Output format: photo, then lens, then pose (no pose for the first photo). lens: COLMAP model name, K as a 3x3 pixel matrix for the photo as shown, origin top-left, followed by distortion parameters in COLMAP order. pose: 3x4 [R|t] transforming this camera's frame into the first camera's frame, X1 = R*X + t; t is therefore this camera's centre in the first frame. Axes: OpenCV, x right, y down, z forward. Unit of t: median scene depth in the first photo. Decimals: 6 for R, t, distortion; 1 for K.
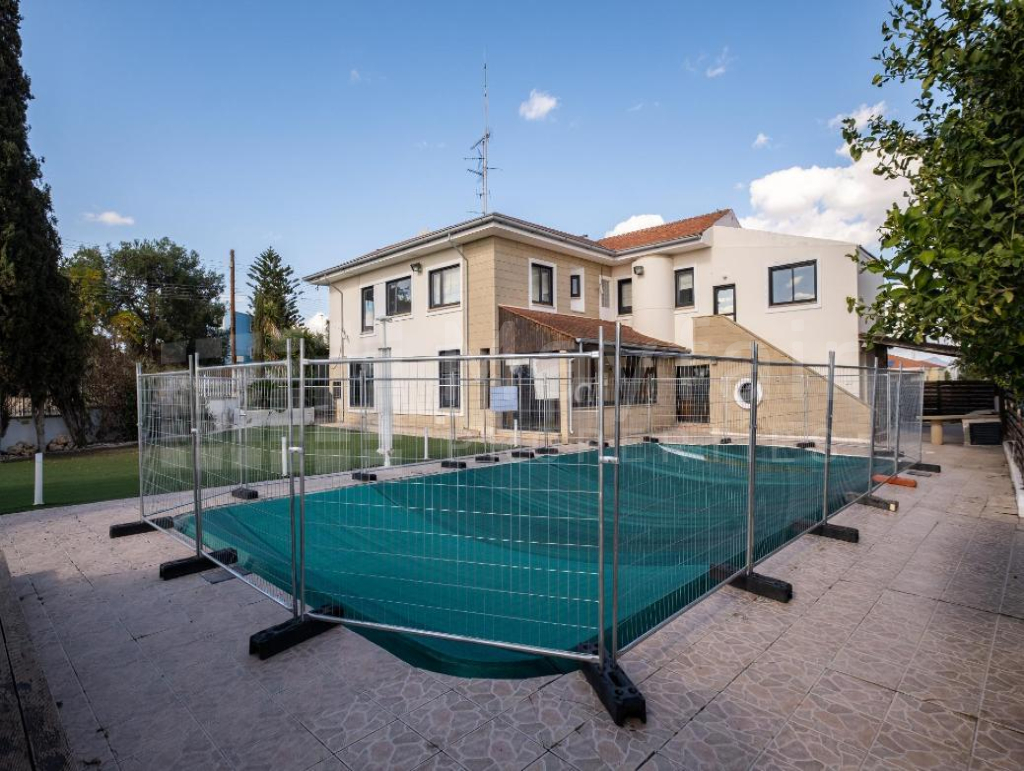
lens RADIAL K [[566.1, 0, 512.0], [0, 566.1, 385.5], [0, 0, 1]] dist [0.001267, 0.000891]
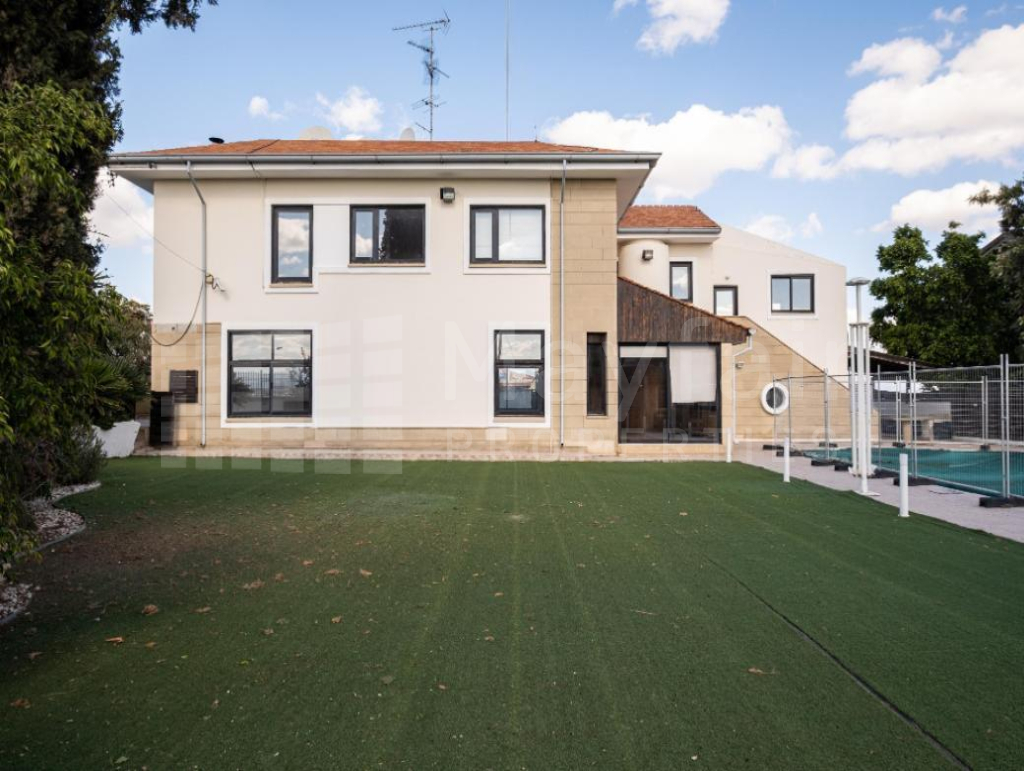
lens RADIAL K [[699.4, 0, 510.1], [0, 699.4, 397.8], [0, 0, 1]] dist [-0.001418, 0.000003]
pose [[0.703854, 0.014234, 0.710203, -0.706329], [-0.009442, 0.999898, -0.010682, 0.026837], [-0.710282, 0.000813, 0.703916, 0.426069]]
